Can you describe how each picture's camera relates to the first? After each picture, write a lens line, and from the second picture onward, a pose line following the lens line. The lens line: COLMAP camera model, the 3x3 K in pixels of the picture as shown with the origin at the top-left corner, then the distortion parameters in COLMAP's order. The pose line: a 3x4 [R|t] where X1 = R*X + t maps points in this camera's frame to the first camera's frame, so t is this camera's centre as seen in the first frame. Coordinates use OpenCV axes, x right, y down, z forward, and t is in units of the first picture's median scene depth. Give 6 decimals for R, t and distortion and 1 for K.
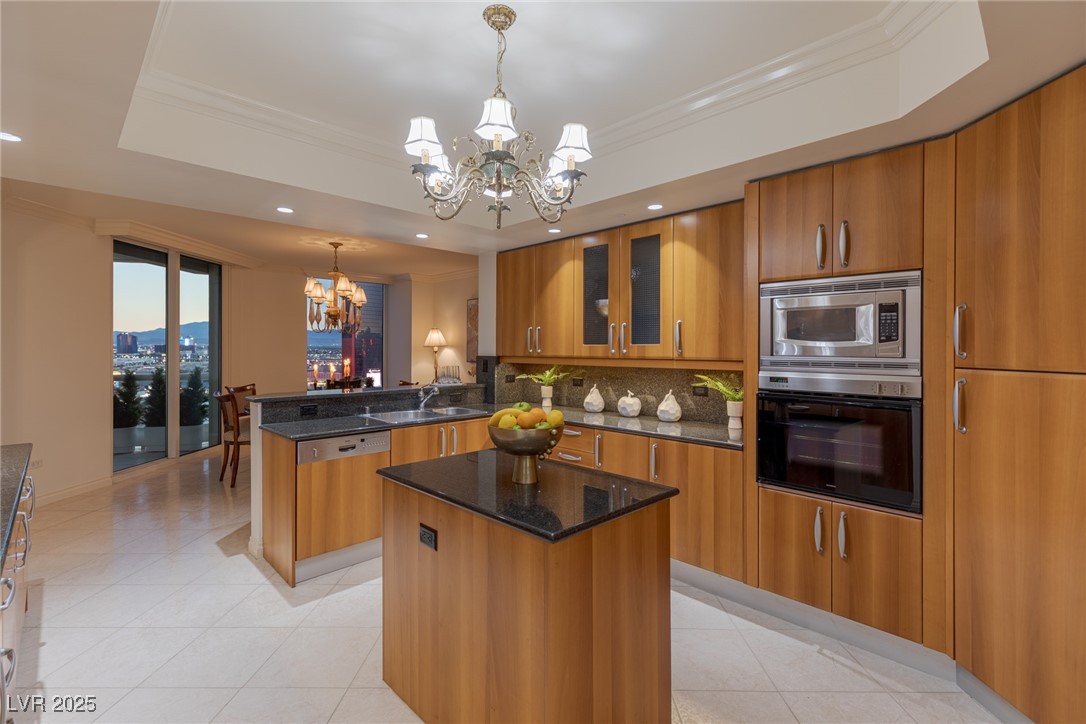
lens RADIAL K [[495.6, 0, 549.5], [0, 495.6, 379.3], [0, 0, 1]] dist [0.002587, 0.001430]
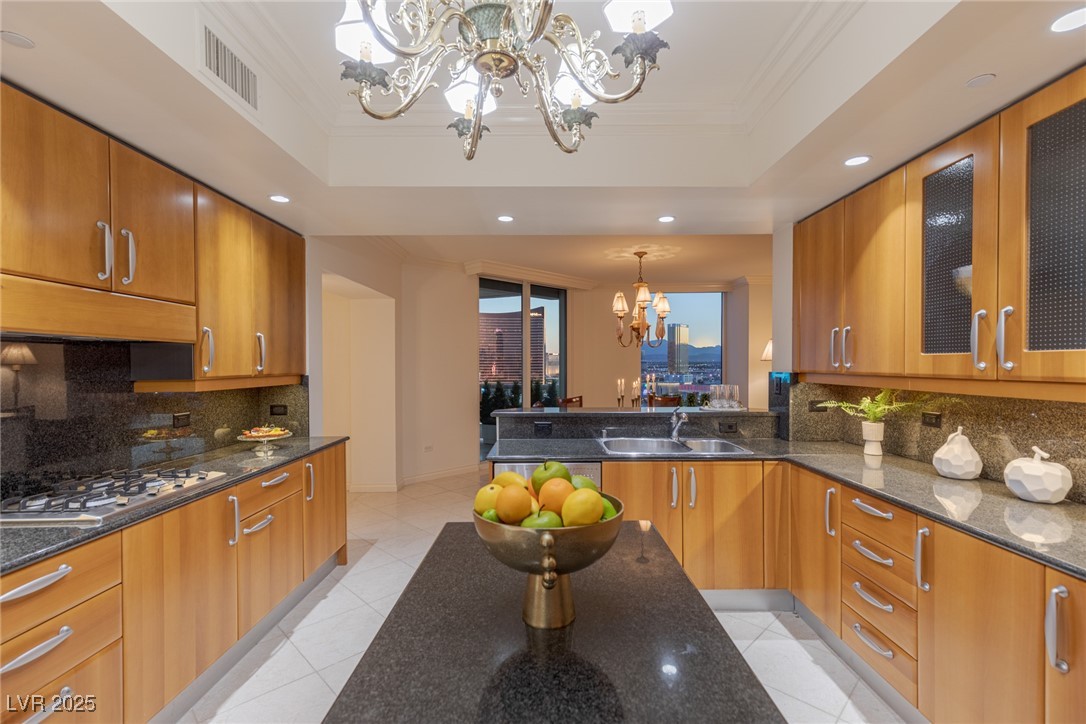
lens RADIAL K [[495.6, 0, 539.7], [0, 495.6, 375.9], [0, 0, 1]] dist [0.002587, 0.001430]
pose [[0.703624, 0.013504, -0.710444, 0.147074], [-0.039835, 0.998997, -0.020464, -0.015014], [0.709455, 0.042699, 0.703456, 0.280092]]
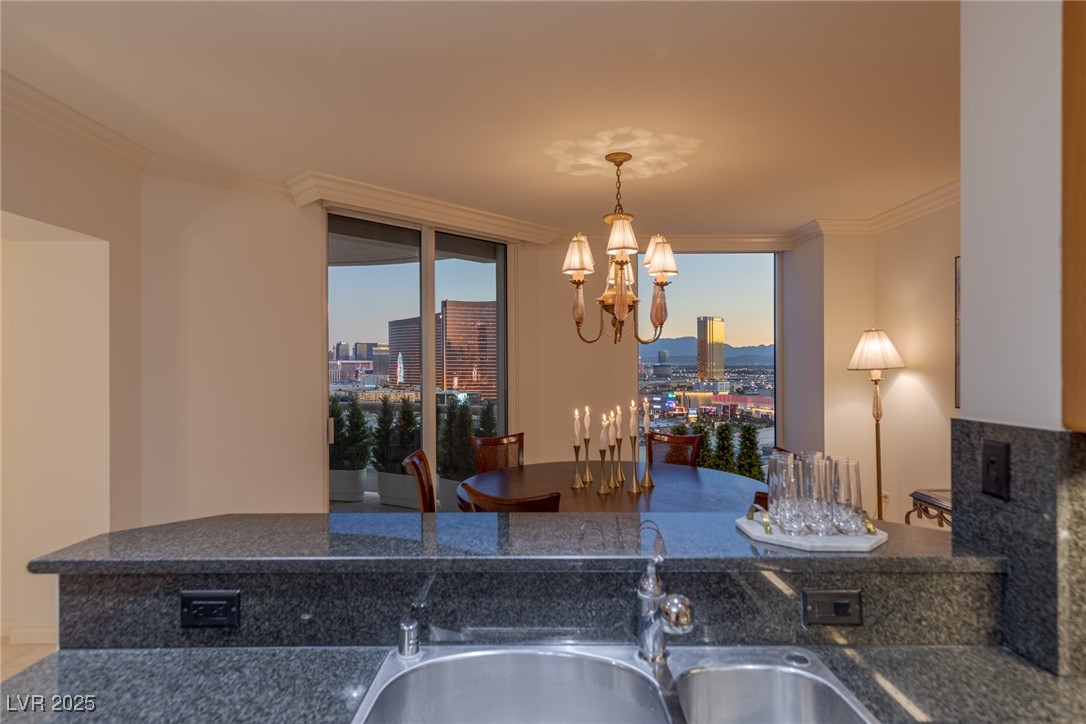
lens RADIAL K [[631.1, 0, 546.9], [0, 631.1, 356.5], [0, 0, 1]] dist [0.009527, 0.005084]
pose [[0.716026, -0.011981, -0.697971, -0.084105], [-0.043635, 0.997129, -0.061879, -0.055857], [0.696708, 0.074763, 0.713448, 0.726656]]
